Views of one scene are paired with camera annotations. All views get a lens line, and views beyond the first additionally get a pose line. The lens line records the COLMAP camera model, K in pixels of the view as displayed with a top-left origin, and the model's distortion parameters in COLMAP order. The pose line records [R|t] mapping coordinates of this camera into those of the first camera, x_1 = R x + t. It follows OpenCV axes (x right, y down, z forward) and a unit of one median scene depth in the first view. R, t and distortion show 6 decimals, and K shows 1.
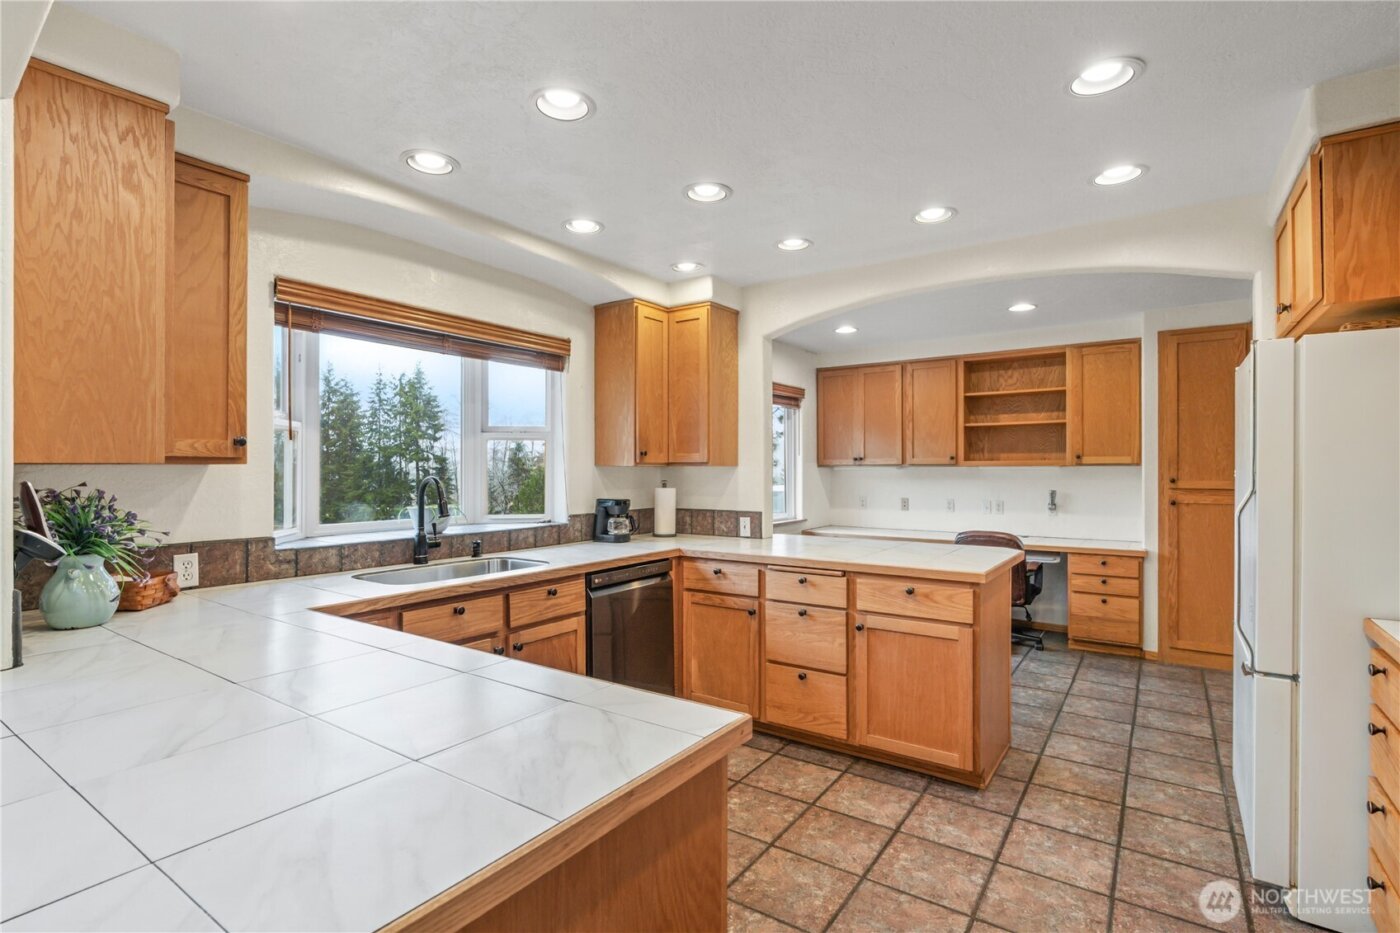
lens RADIAL K [[671.8, 0, 700.8], [0, 671.8, 466.5], [0, 0, 1]] dist [-0.004850, -0.000582]
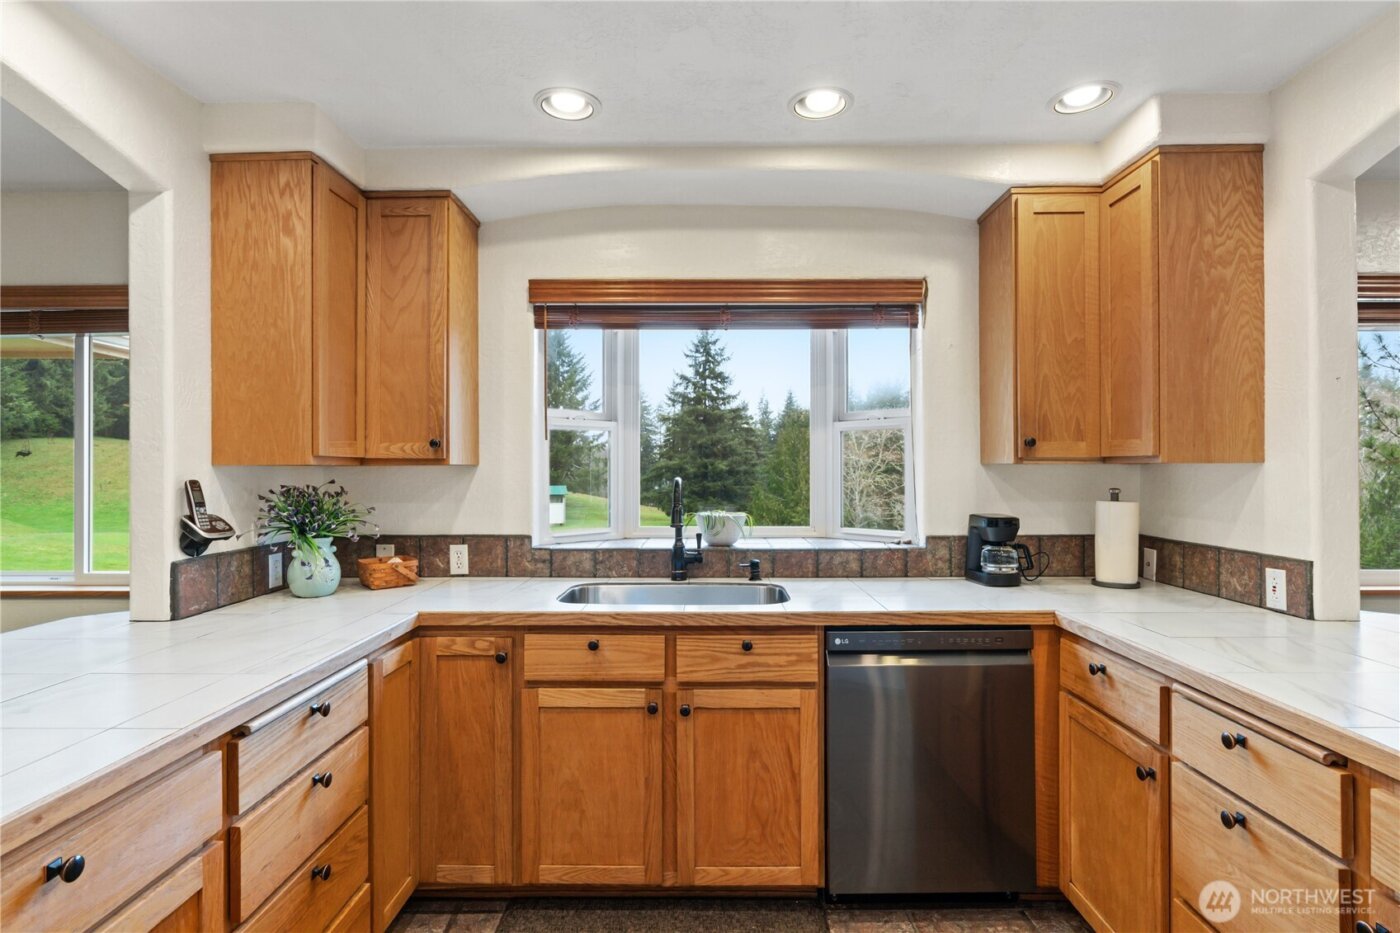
lens RADIAL K [[705.3, 0, 696.7], [0, 705.3, 467.9], [0, 0, 1]] dist [-0.013726, 0.003003]
pose [[0.564078, 0.000152, -0.825721, 0.319748], [0.004552, 0.999984, 0.003294, -0.000274], [0.825709, -0.005617, 0.564069, 0.488986]]
